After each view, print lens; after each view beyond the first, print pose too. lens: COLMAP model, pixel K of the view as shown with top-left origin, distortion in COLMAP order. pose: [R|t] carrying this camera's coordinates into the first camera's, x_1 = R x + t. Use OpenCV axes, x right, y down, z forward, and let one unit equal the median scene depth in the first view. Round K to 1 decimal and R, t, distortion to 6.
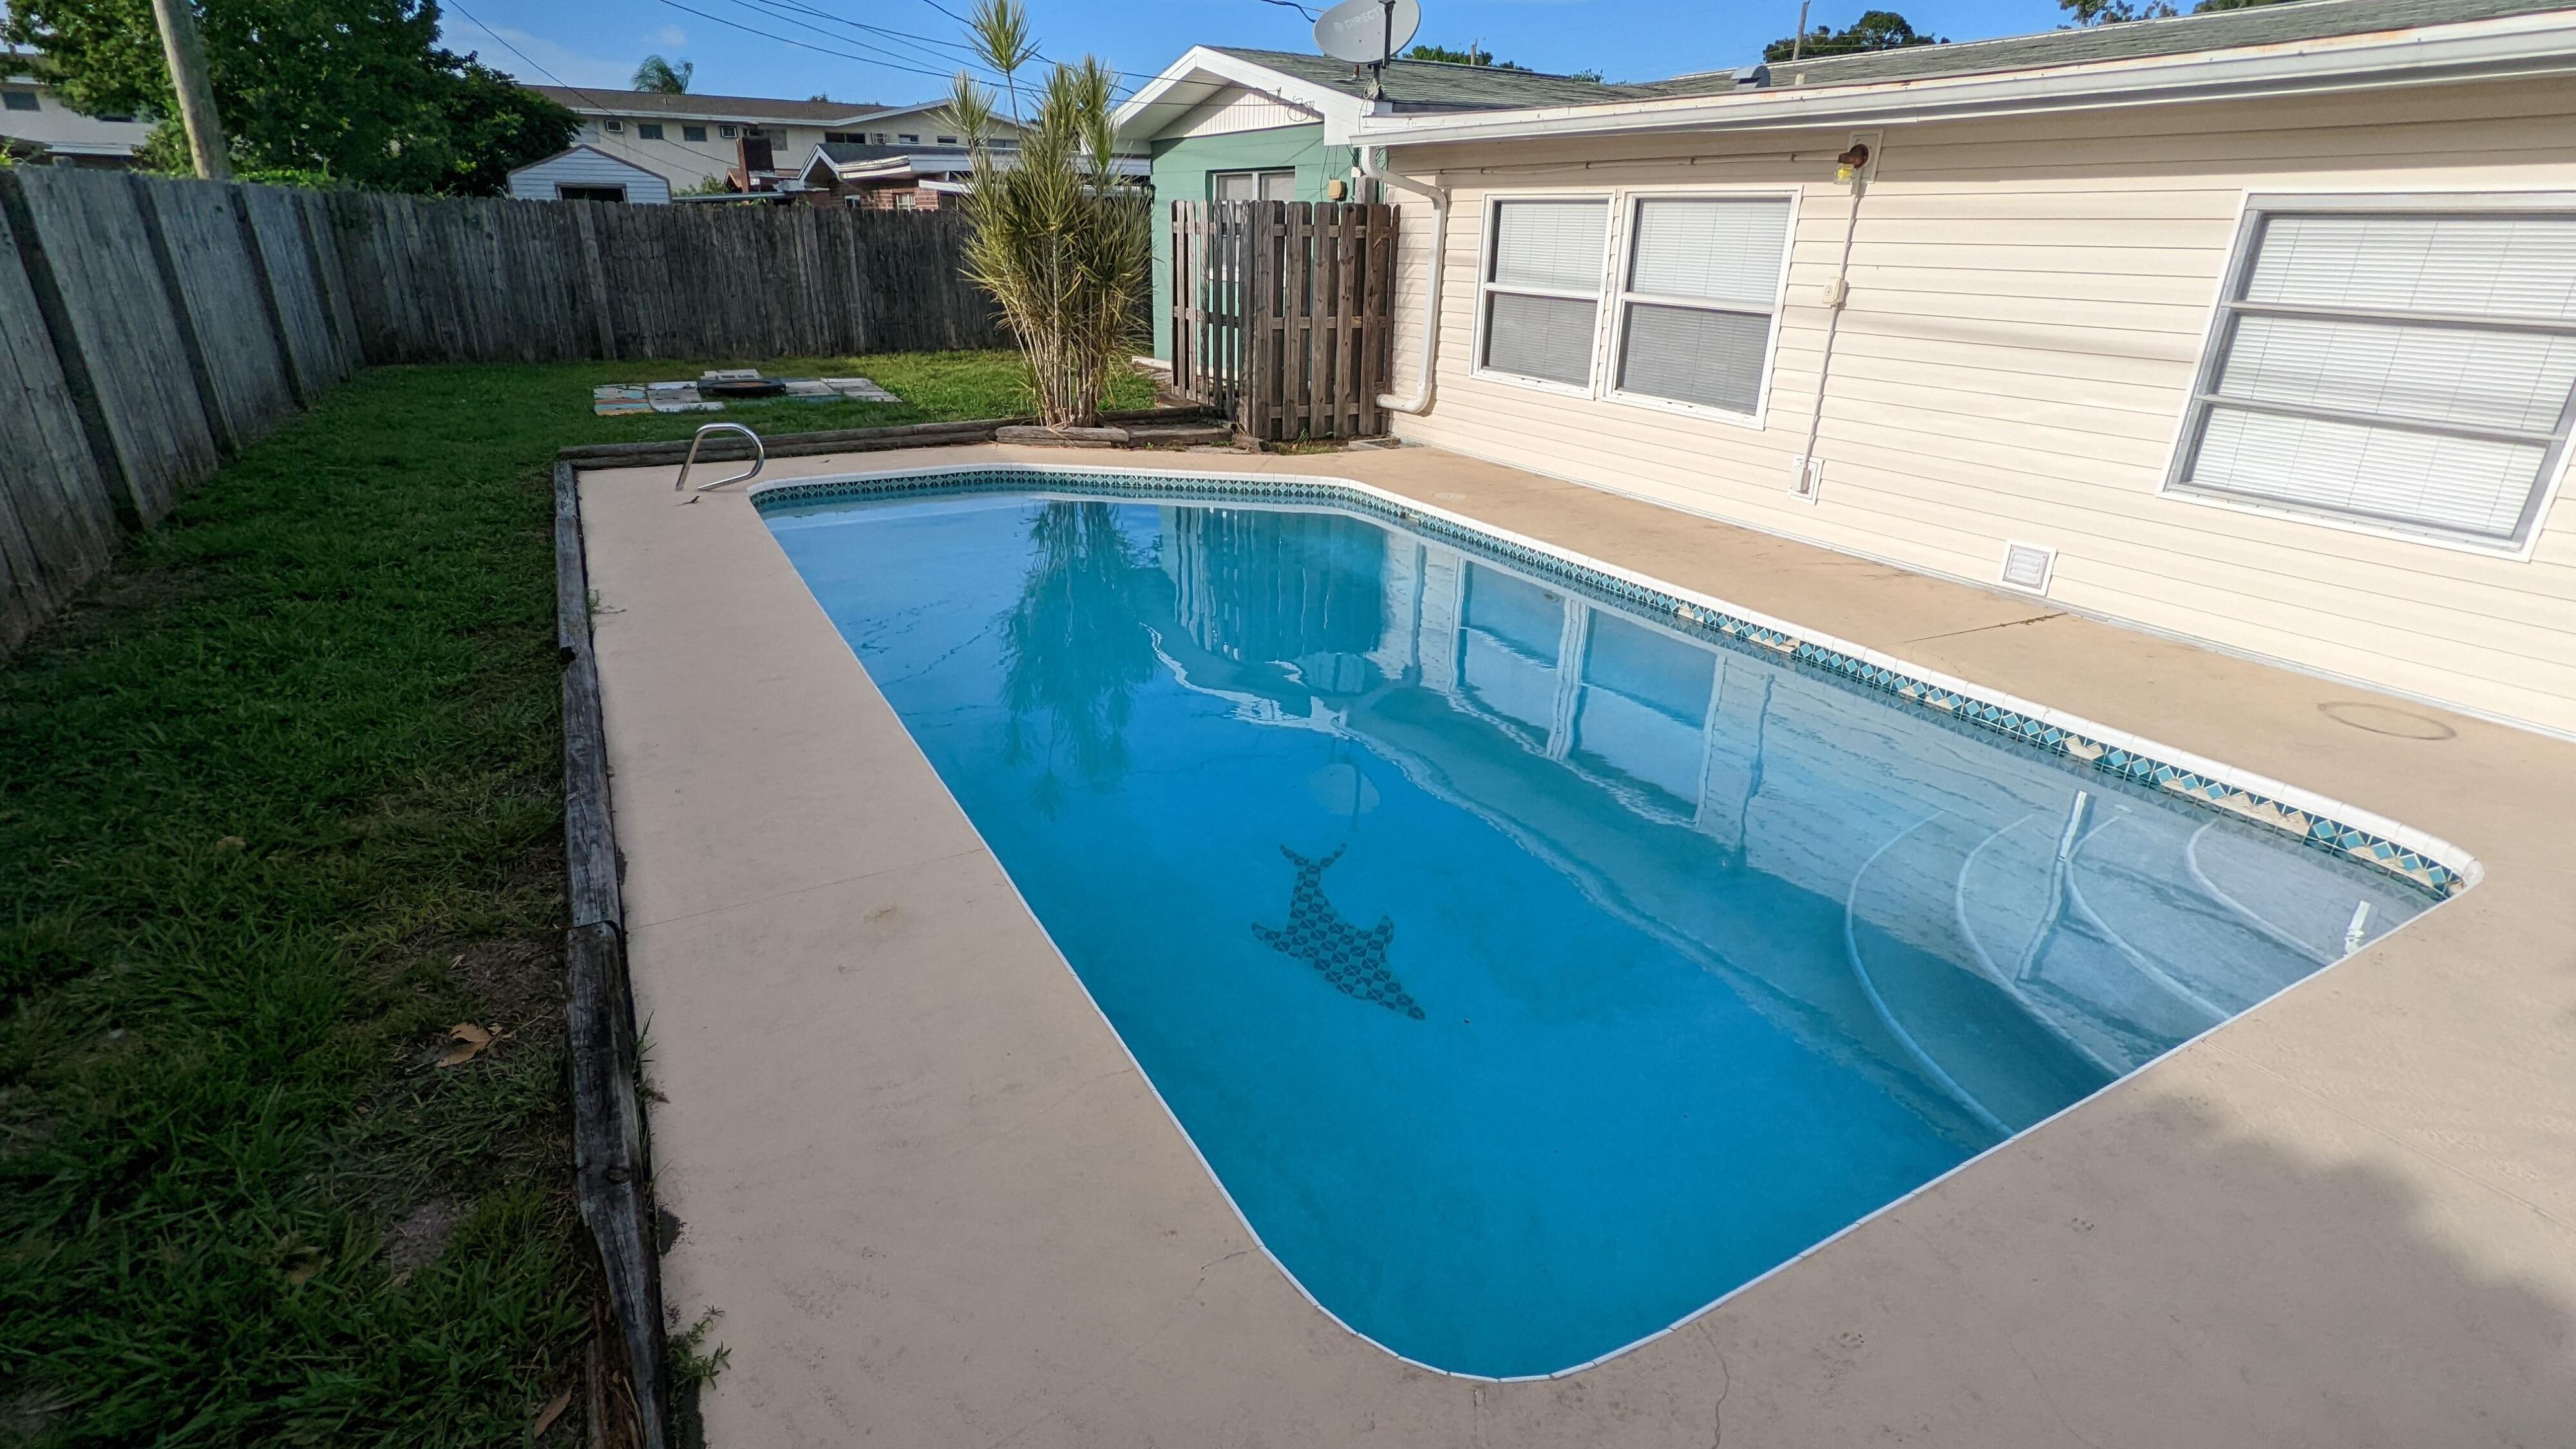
lens RADIAL K [[1230.4, 0, 1297.4], [0, 1230.4, 727.8], [0, 0, 1]] dist [0.002056, -0.001639]
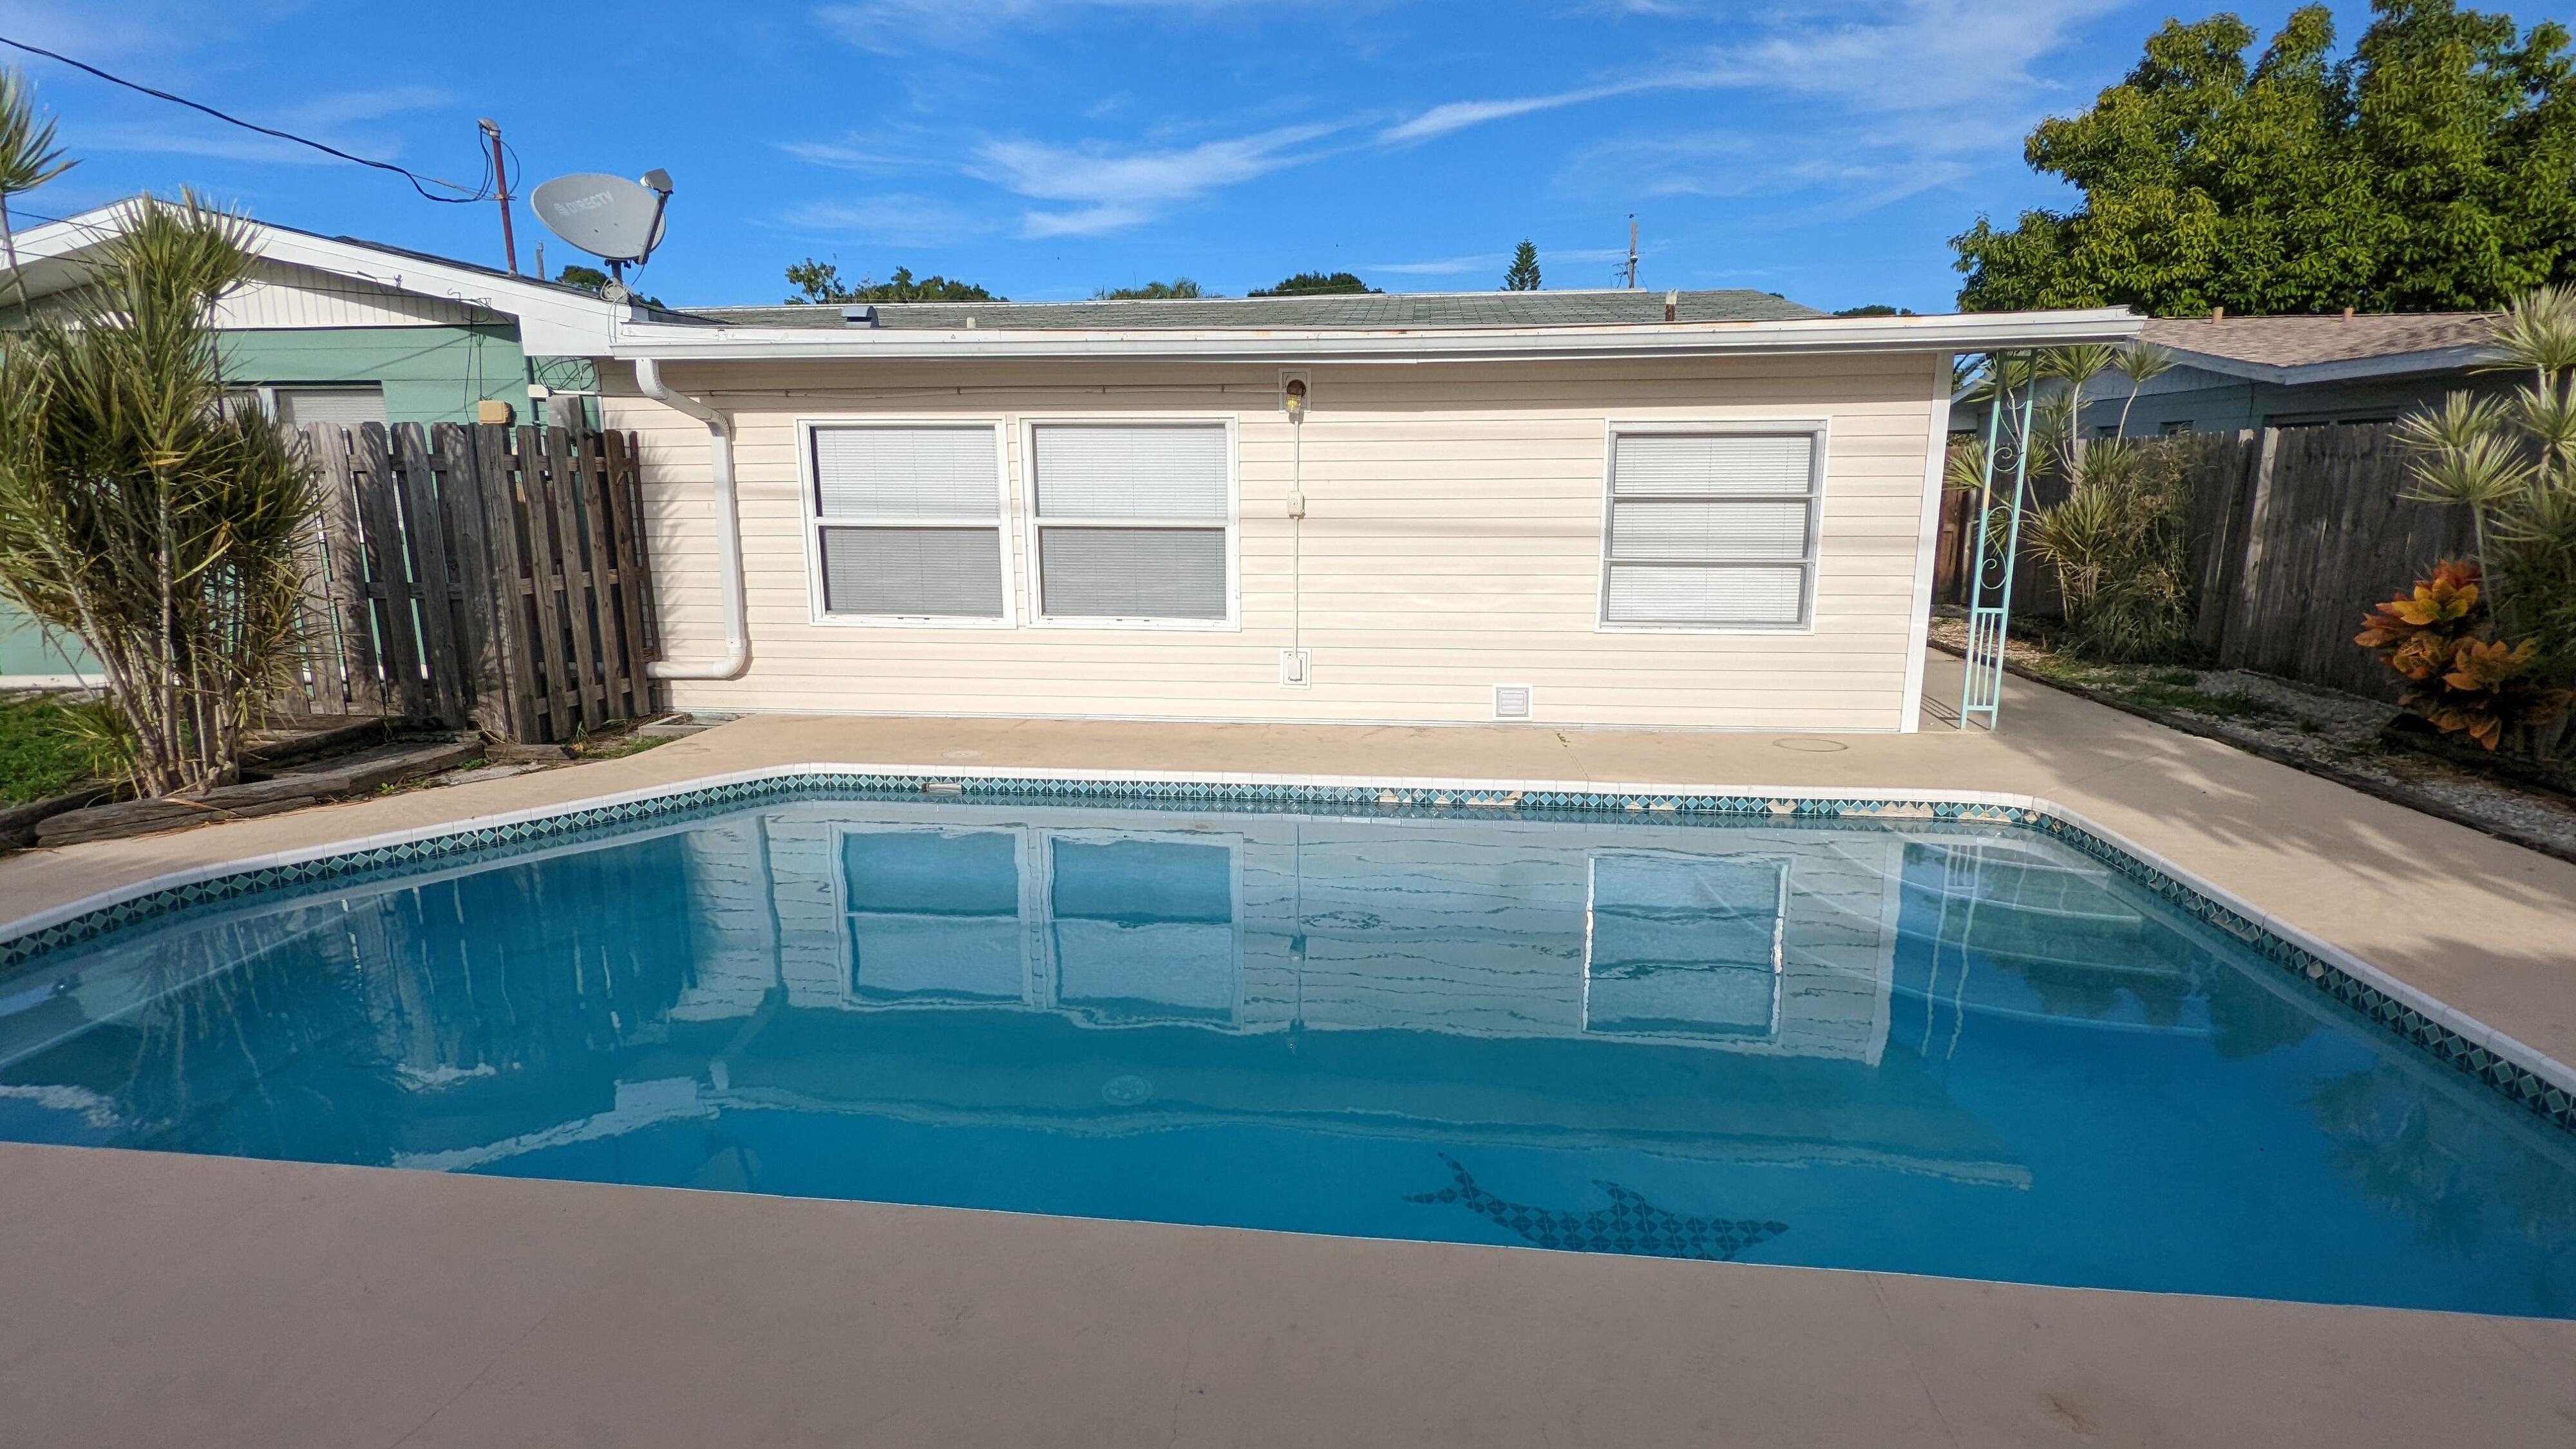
lens RADIAL K [[1230.4, 0, 1293.1], [0, 1230.4, 725.3], [0, 0, 1]] dist [0.002056, -0.001639]
pose [[0.588156, -0.181806, 0.788048, -0.351064], [0.317899, 0.947943, -0.018568, -0.103672], [-0.743648, 0.261440, 0.615334, 0.266386]]
